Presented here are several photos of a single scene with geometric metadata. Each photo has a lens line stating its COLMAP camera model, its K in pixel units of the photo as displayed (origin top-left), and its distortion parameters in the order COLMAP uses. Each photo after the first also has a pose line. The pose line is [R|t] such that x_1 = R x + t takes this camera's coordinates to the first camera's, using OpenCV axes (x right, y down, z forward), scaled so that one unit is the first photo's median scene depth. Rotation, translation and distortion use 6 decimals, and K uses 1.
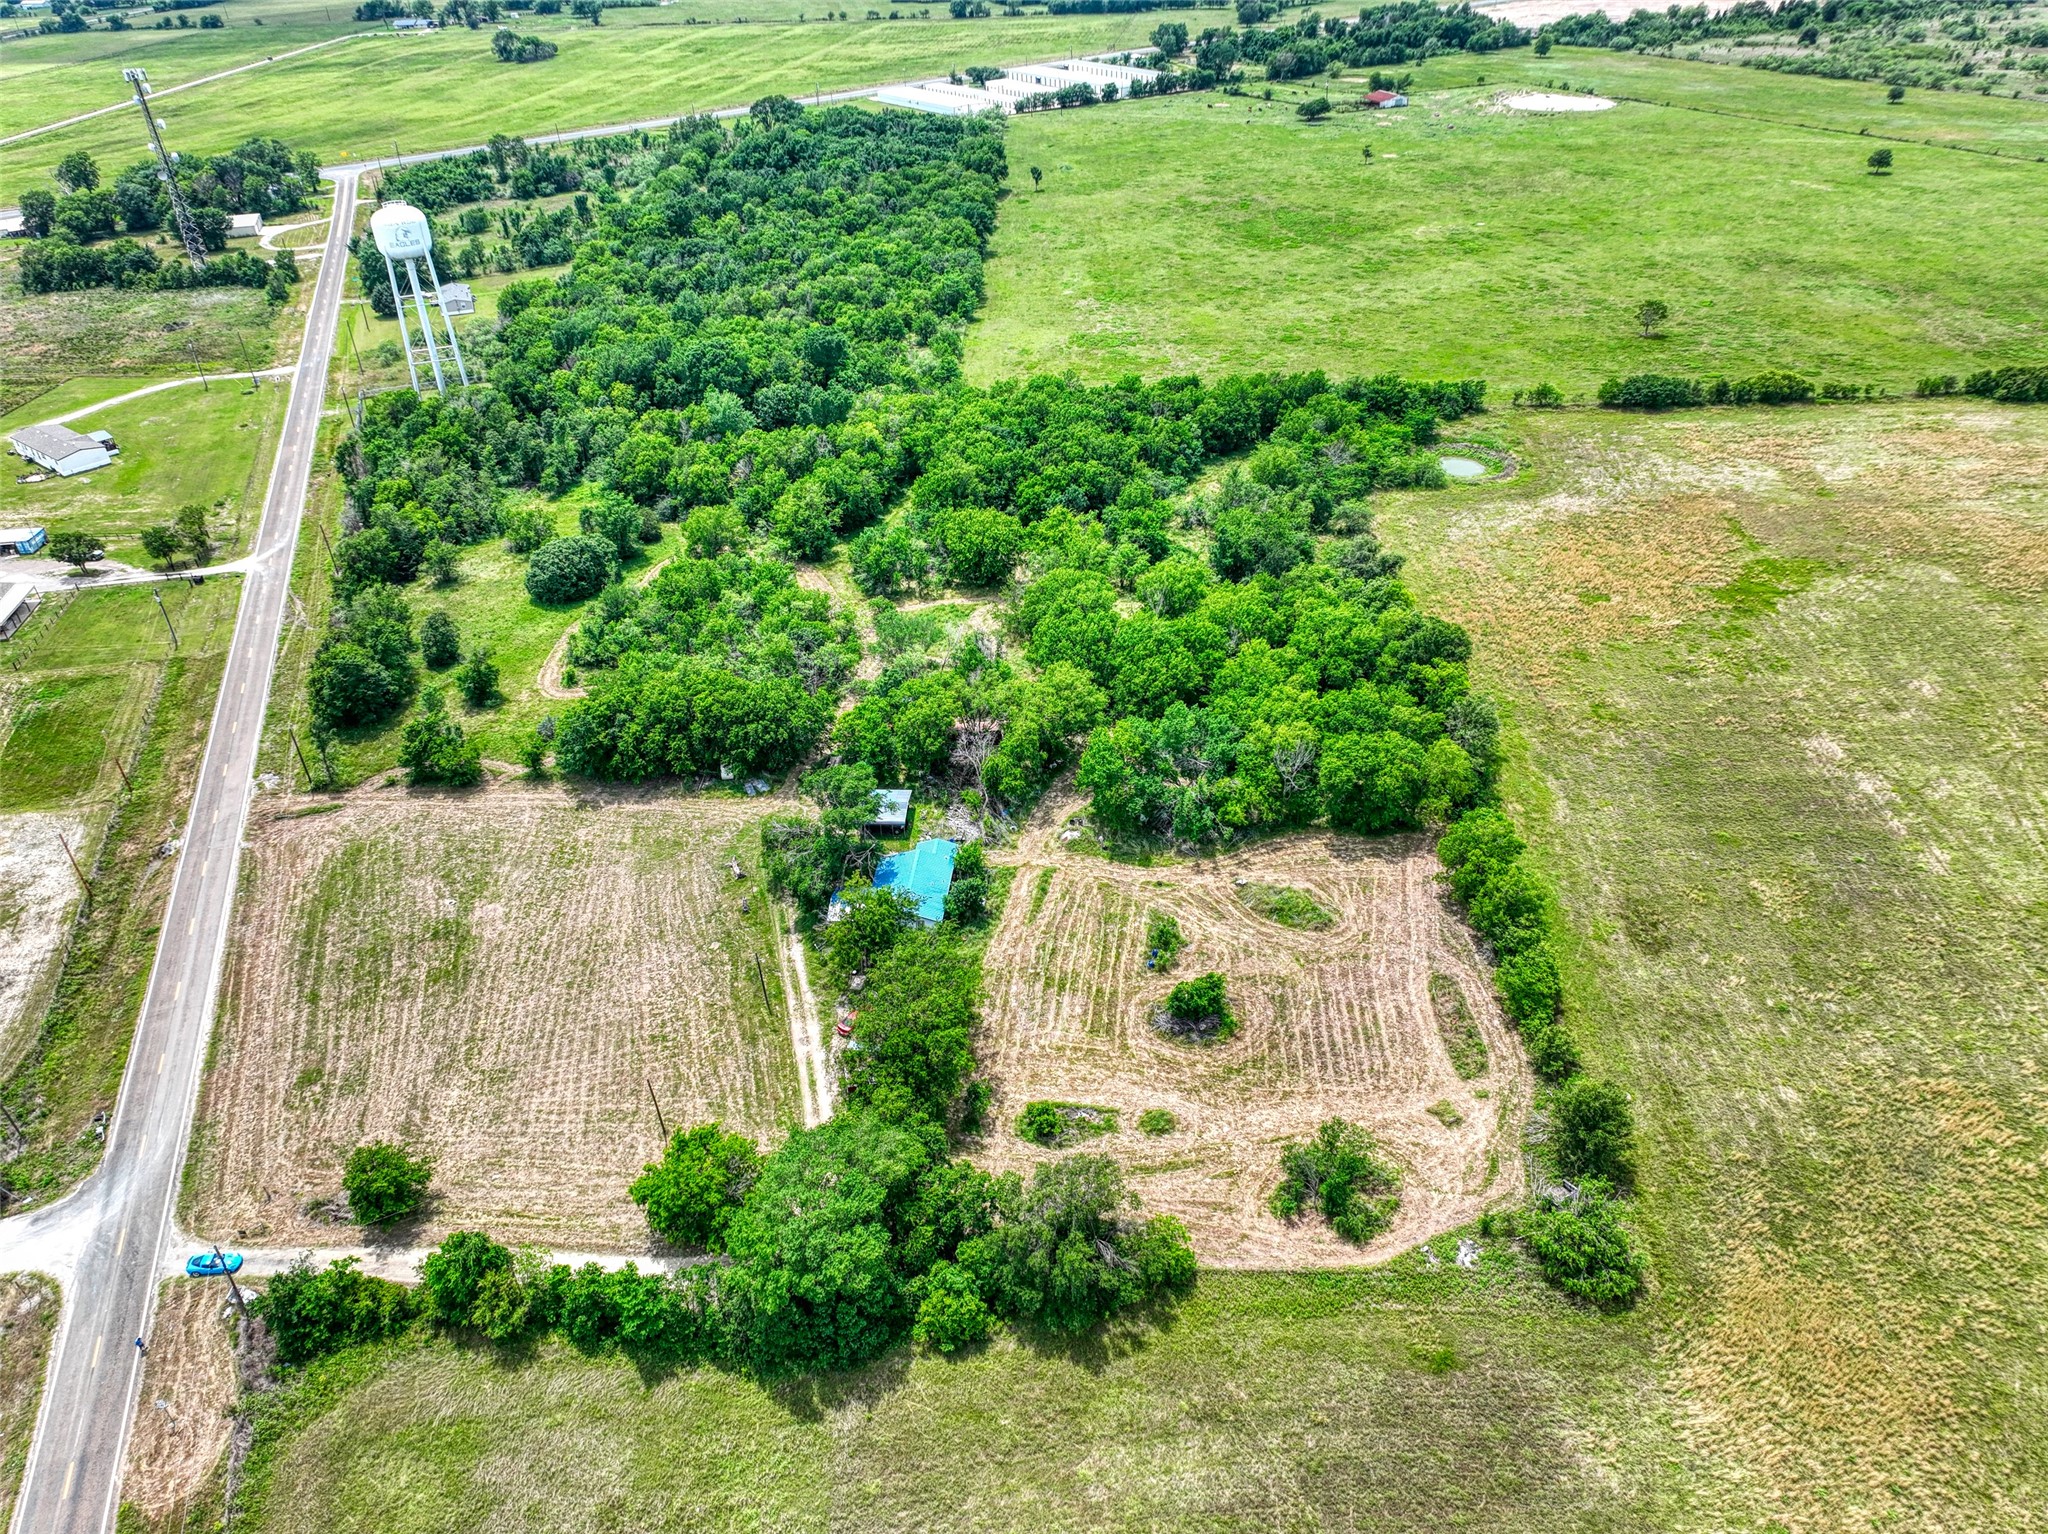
lens RADIAL K [[1435.8, 0, 1028.2], [0, 1435.8, 763.7], [0, 0, 1]] dist [-0.004469, 0.023588]
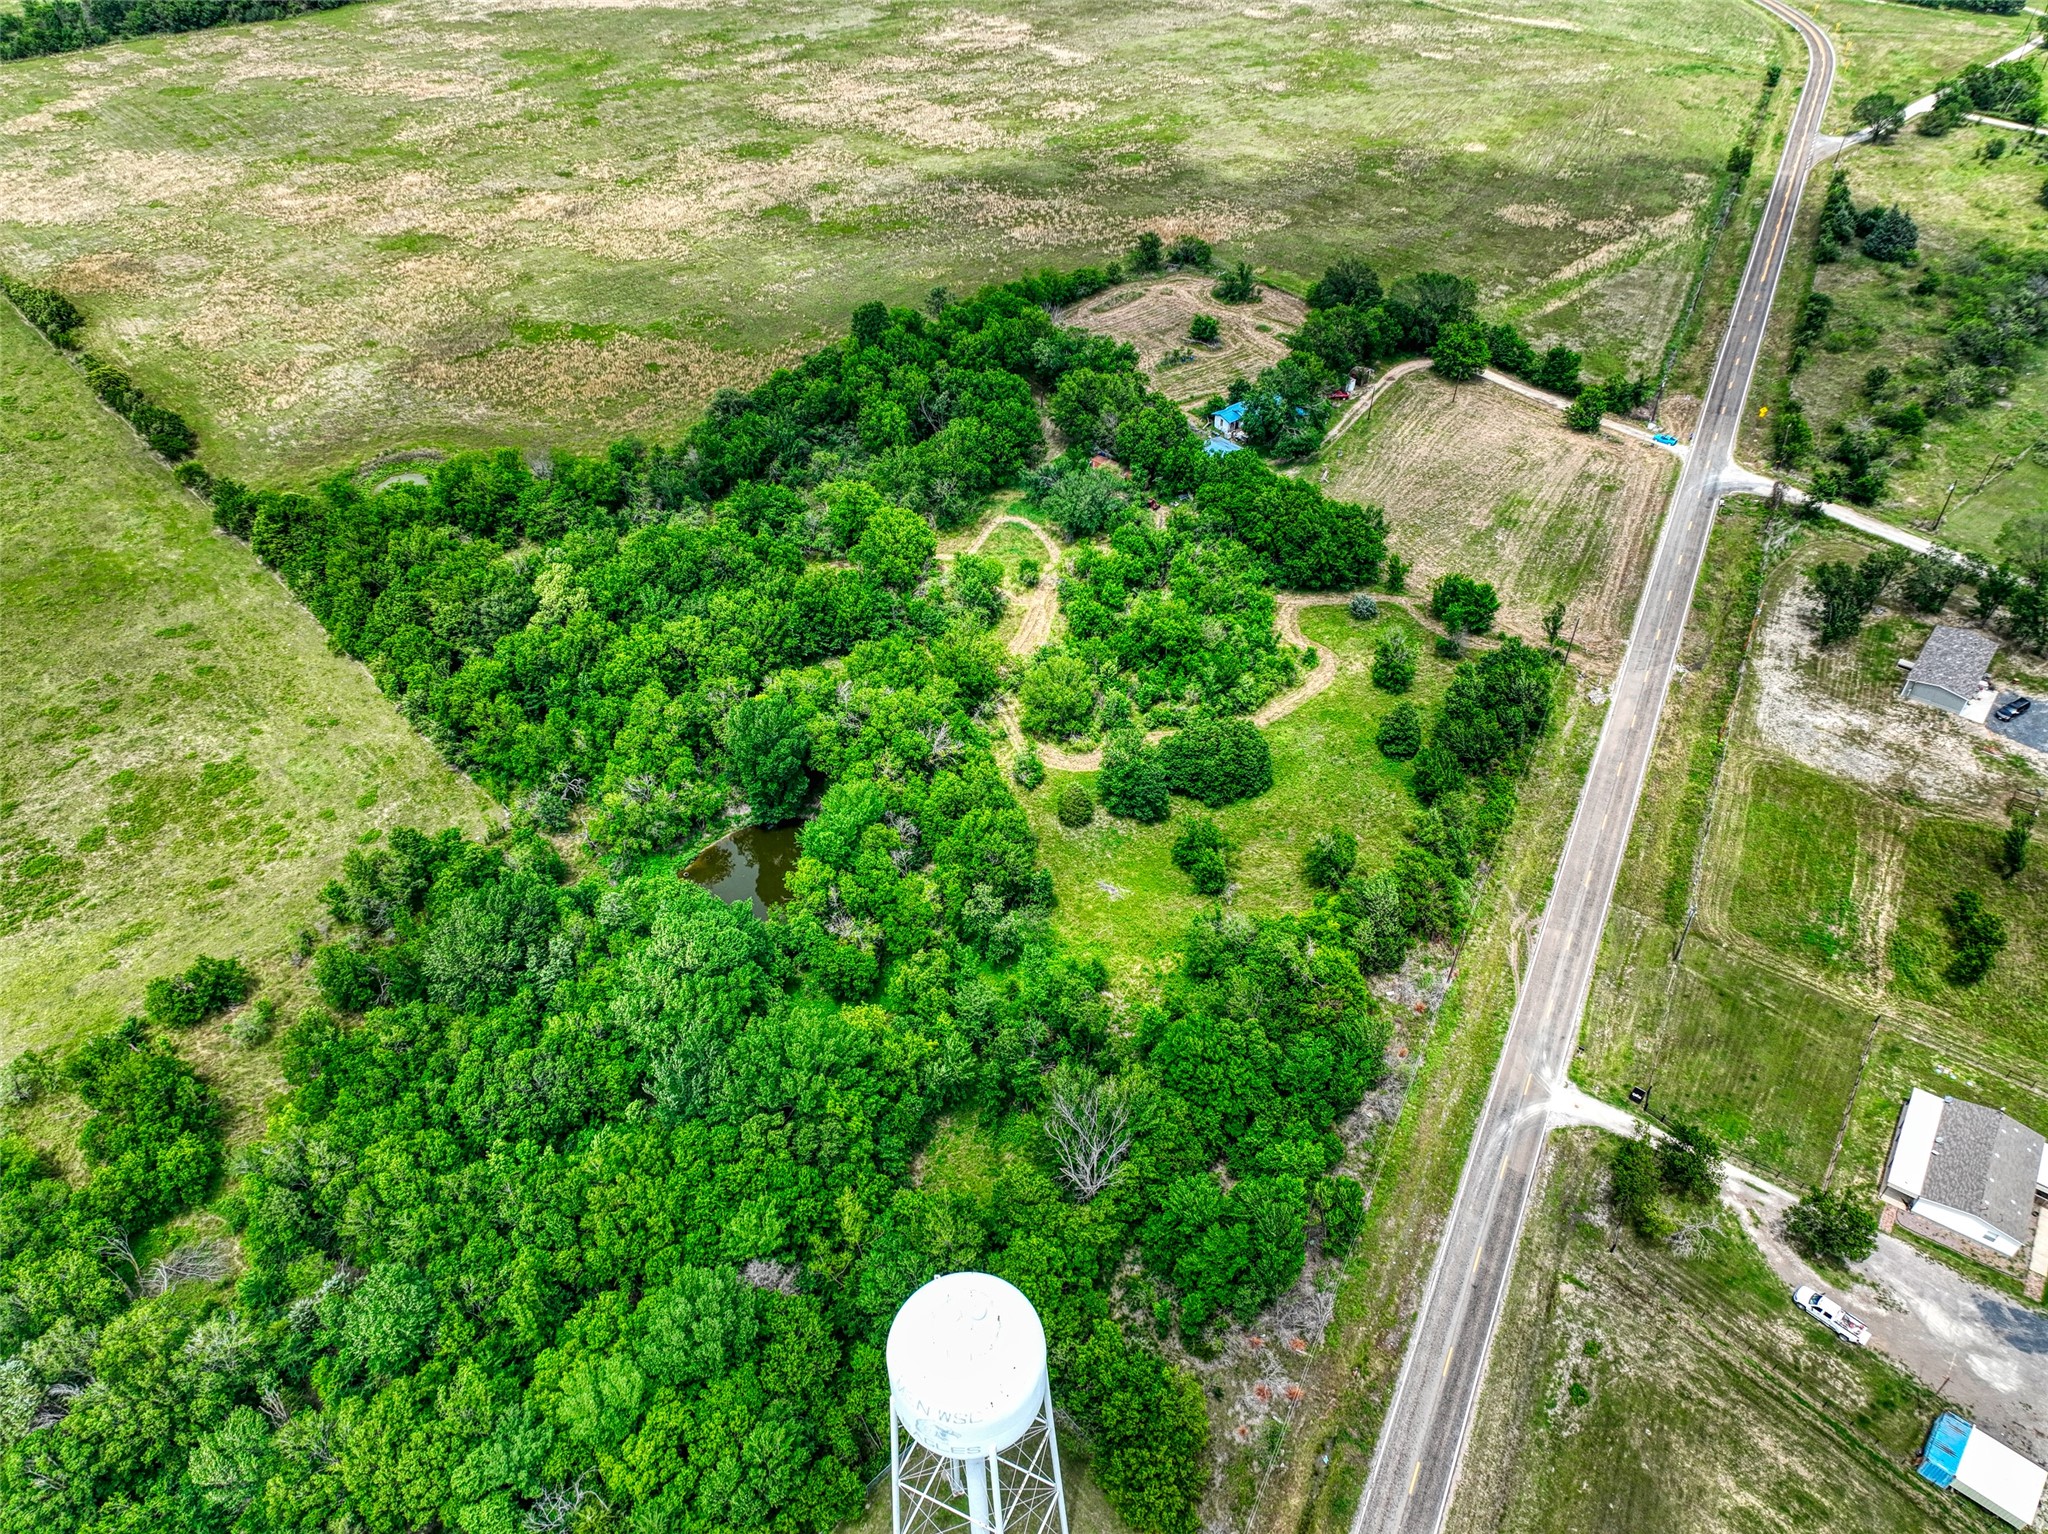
lens RADIAL K [[1435.8, 0, 1028.2], [0, 1435.8, 763.7], [0, 0, 1]] dist [-0.004469, 0.023588]
pose [[-0.694263, -0.441376, 0.568495, -1.009563], [0.422607, 0.389373, 0.818408, -1.212003], [-0.582582, 0.808441, -0.083799, 1.604771]]
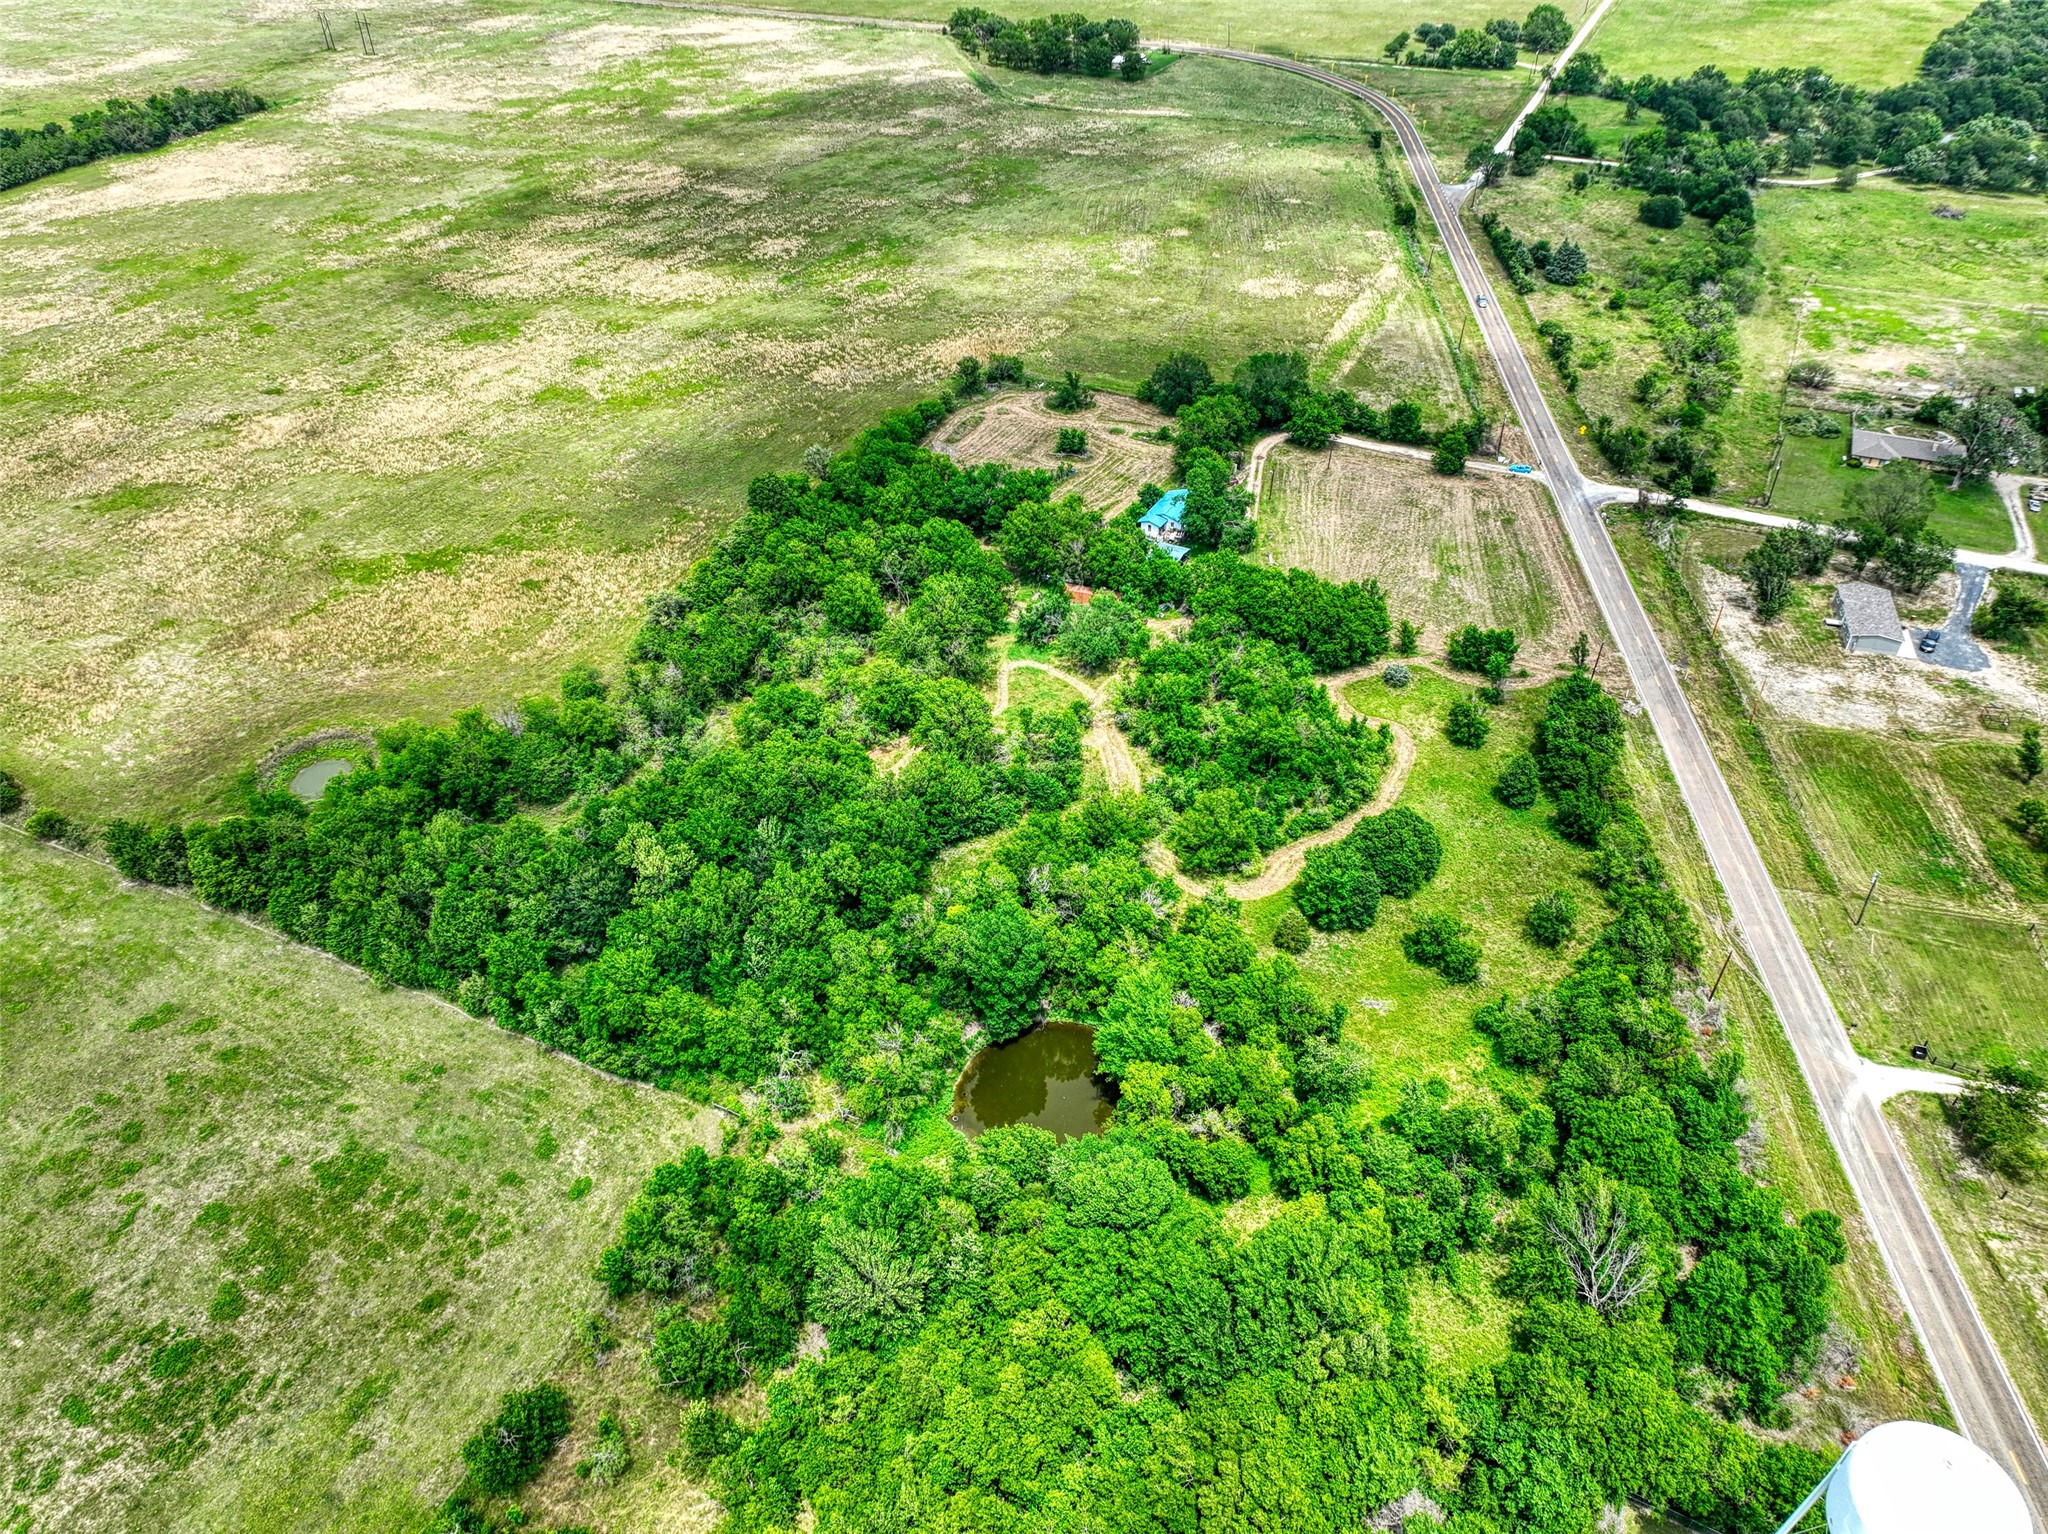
lens RADIAL K [[1435.8, 0, 1028.2], [0, 1435.8, 763.7], [0, 0, 1]] dist [-0.004469, 0.023588]
pose [[-0.910163, -0.215043, 0.354060, -0.583703], [0.266052, 0.351675, 0.897519, -1.369620], [-0.317520, 0.911088, -0.262869, 1.757529]]
